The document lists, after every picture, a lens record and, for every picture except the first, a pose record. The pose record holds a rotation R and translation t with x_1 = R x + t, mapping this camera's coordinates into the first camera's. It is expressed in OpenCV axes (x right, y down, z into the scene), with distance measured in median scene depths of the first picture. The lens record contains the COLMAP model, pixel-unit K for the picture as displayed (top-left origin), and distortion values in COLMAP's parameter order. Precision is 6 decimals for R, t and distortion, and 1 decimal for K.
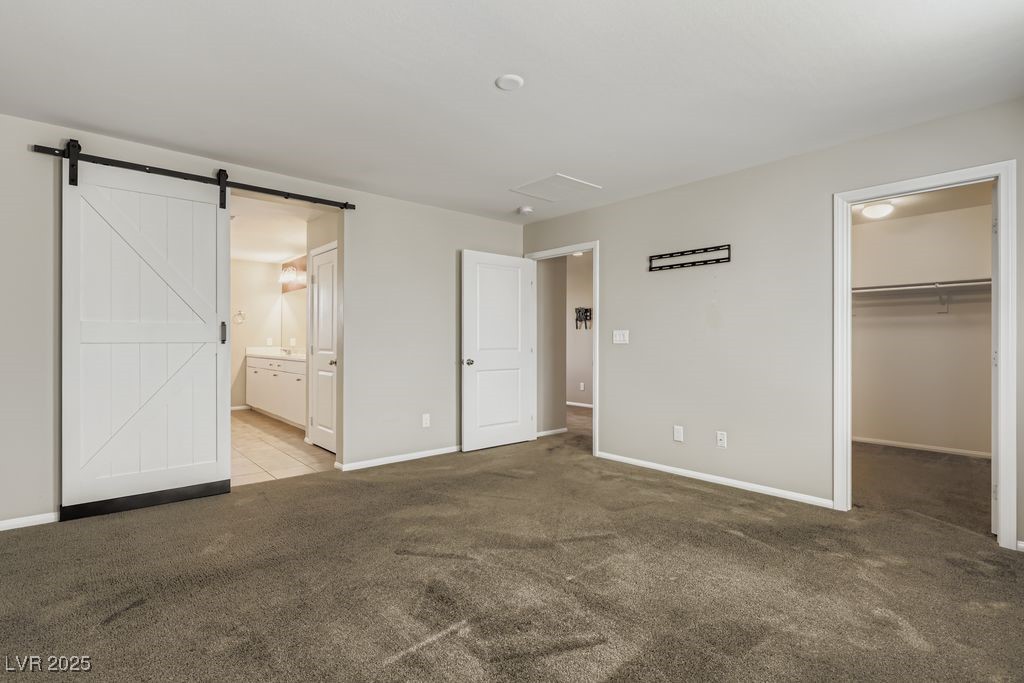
lens RADIAL K [[484.8, 0, 511.3], [0, 484.8, 341.6], [0, 0, 1]] dist [-0.021007, -0.000819]
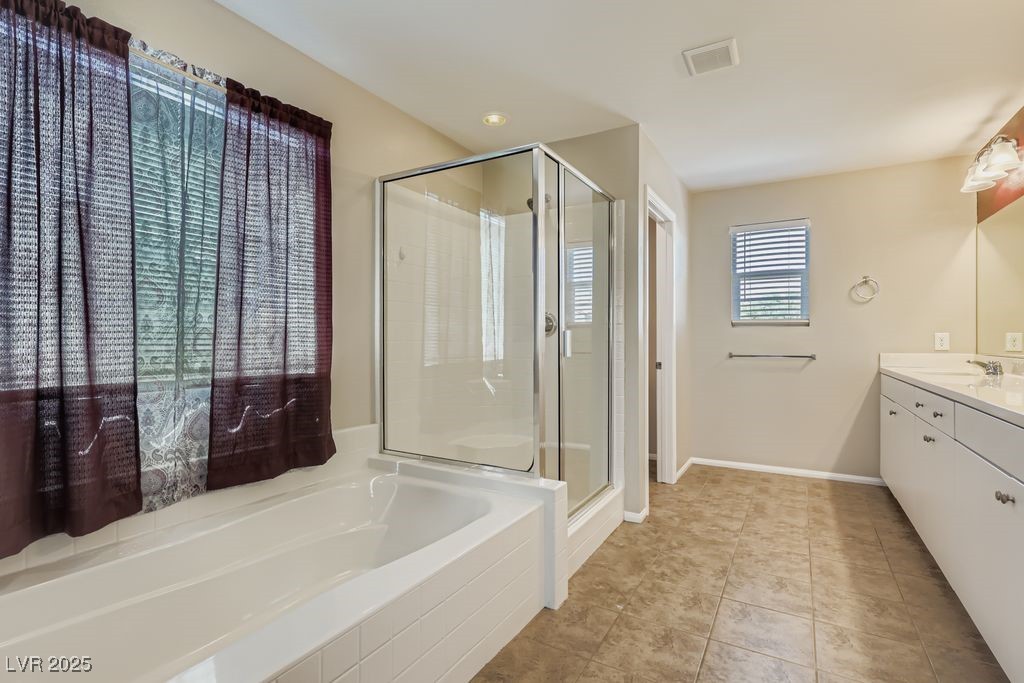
lens RADIAL K [[493.8, 0, 514.0], [0, 493.8, 339.0], [0, 0, 1]] dist [-0.000145, 0.001292]
pose [[0.324921, 0.000997, -0.945741, -0.217329], [-0.004765, 0.999988, -0.000583, 0.000218], [0.945729, 0.004696, 0.324922, 0.514803]]
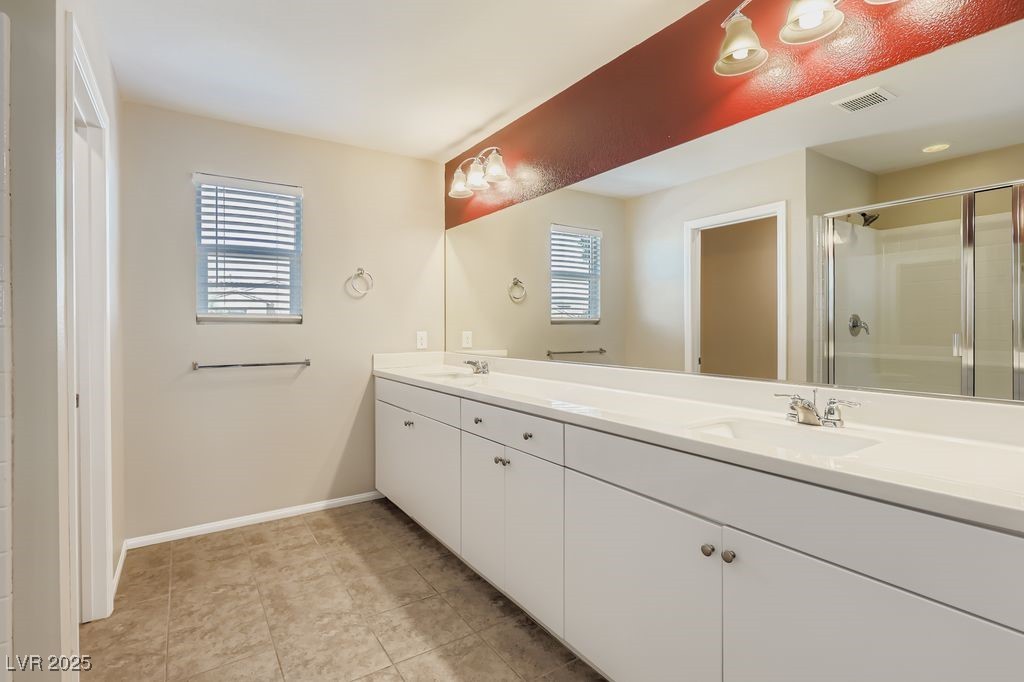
lens RADIAL K [[493.8, 0, 502.0], [0, 493.8, 327.4], [0, 0, 1]] dist [-0.000145, 0.001292]
pose [[0.990761, -0.002250, -0.135597, -0.381793], [0.002562, 0.999994, 0.002124, -0.012155], [0.135592, -0.002452, 0.990762, 0.589764]]
